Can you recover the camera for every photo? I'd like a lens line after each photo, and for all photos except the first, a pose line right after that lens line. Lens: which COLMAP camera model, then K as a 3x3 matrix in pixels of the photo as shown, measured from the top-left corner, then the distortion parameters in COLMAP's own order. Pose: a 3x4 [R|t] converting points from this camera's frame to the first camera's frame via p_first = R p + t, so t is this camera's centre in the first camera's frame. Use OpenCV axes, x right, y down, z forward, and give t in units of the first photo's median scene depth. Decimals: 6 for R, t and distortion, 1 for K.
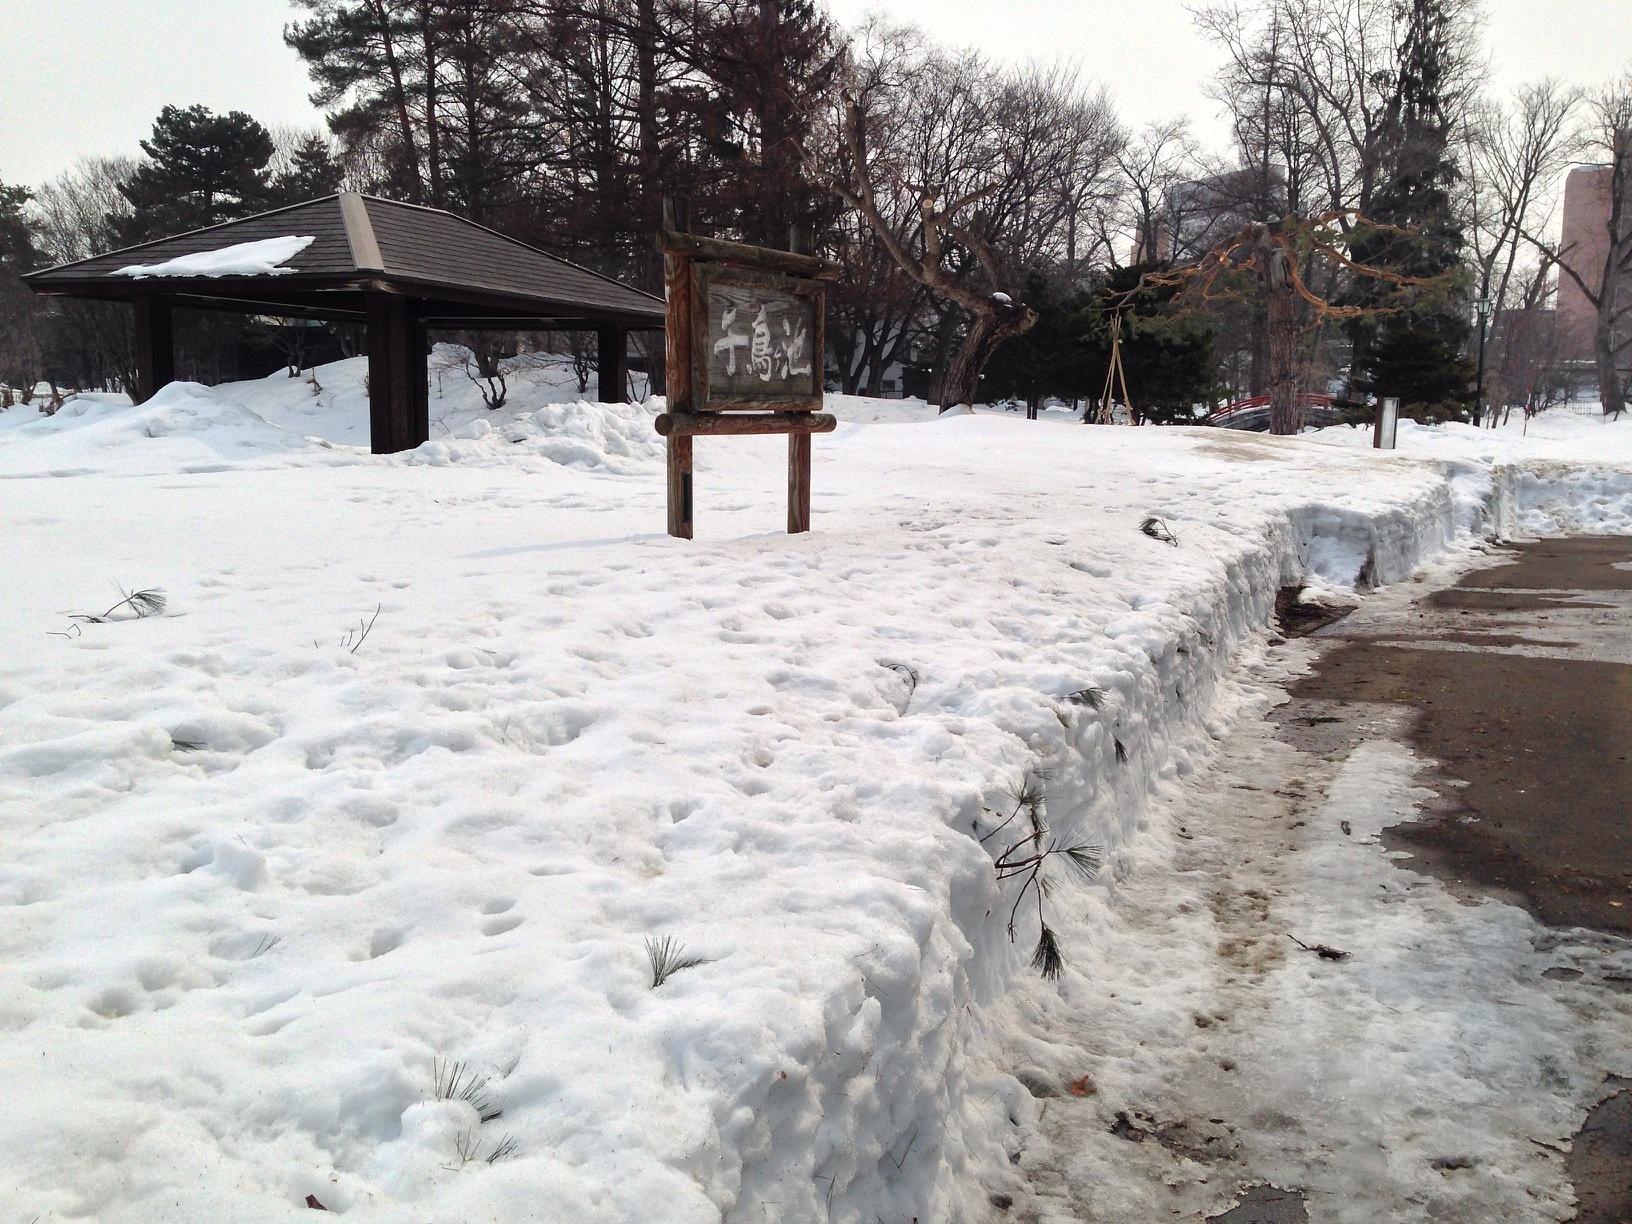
lens RADIAL K [[1534.8, 0, 813.3], [0, 1534.8, 616.8], [0, 0, 1]] dist [-0.009299, 0.000000]
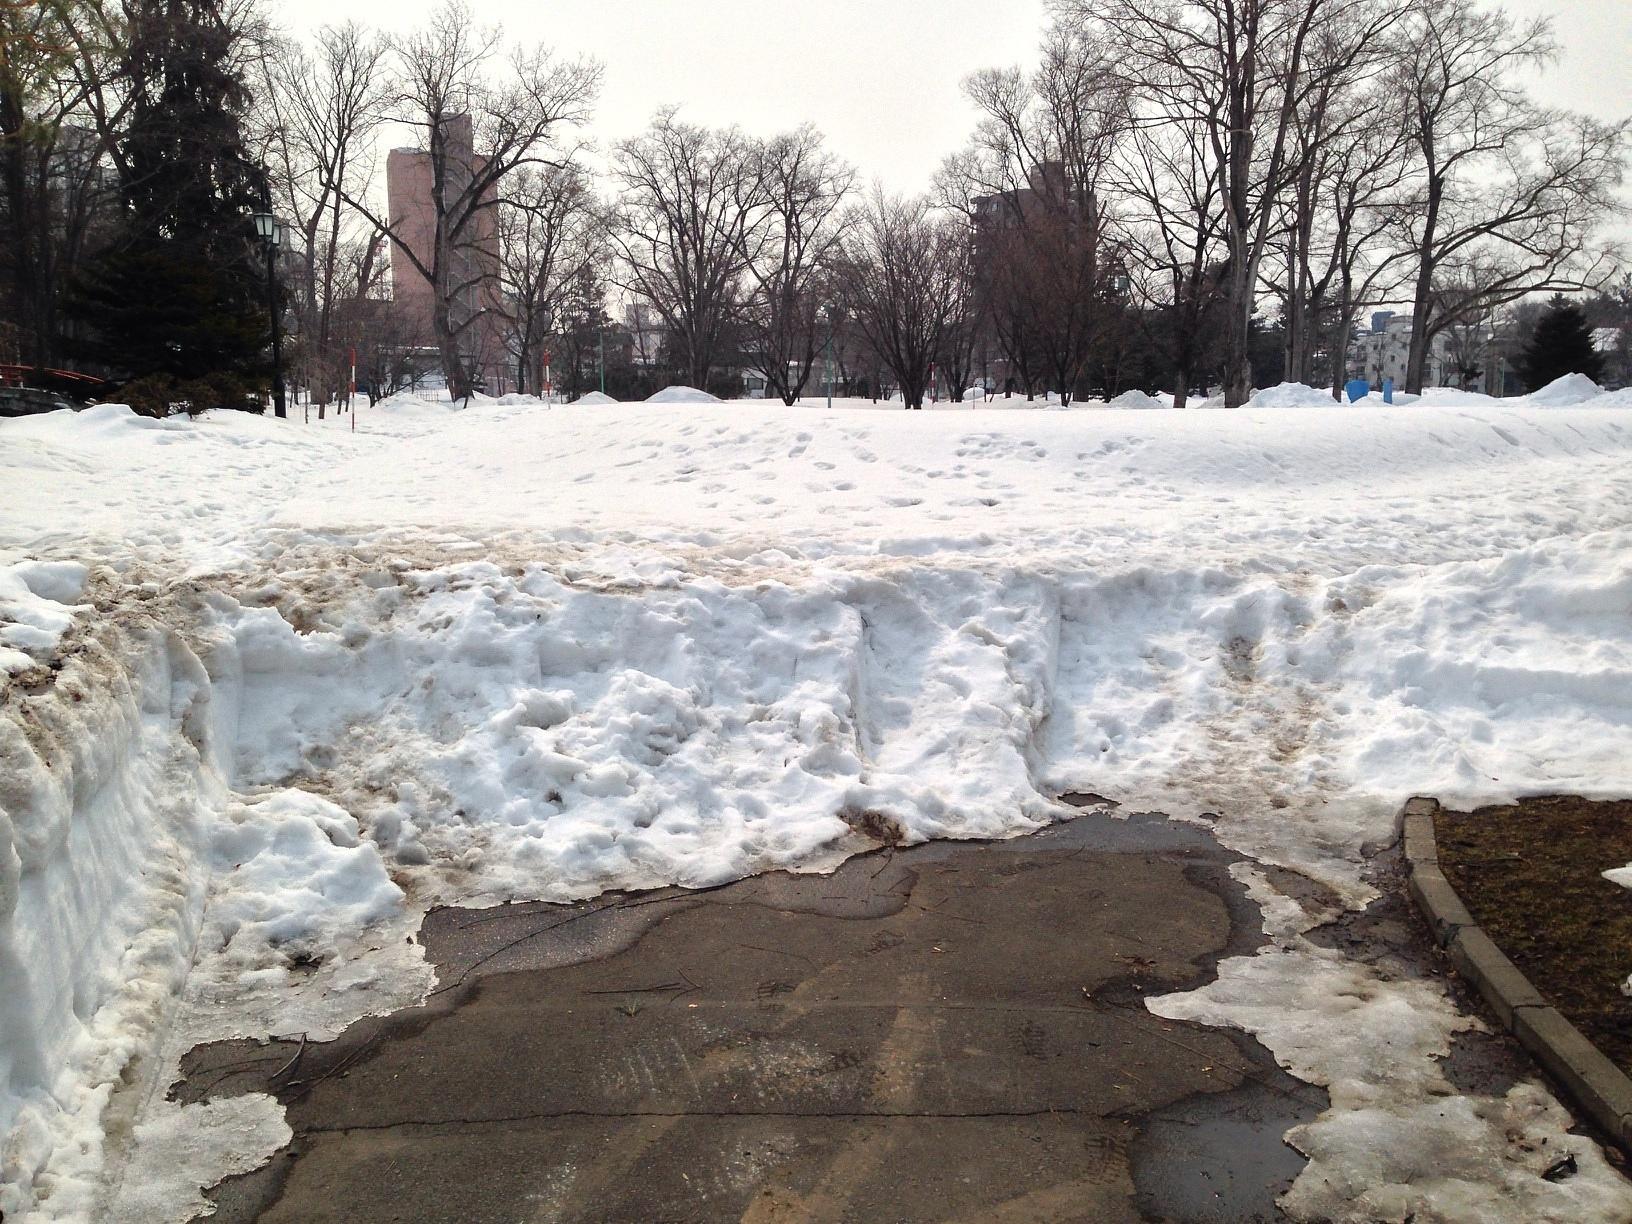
lens RADIAL K [[1534.8, 0, 817.2], [0, 1534.8, 615.5], [0, 0, 1]] dist [-0.009299, 0.000000]
pose [[0.760079, -0.112907, 0.639947, 0.079213], [0.111508, 0.992845, 0.042728, -0.019204], [-0.640192, 0.038882, 0.767230, 0.159325]]
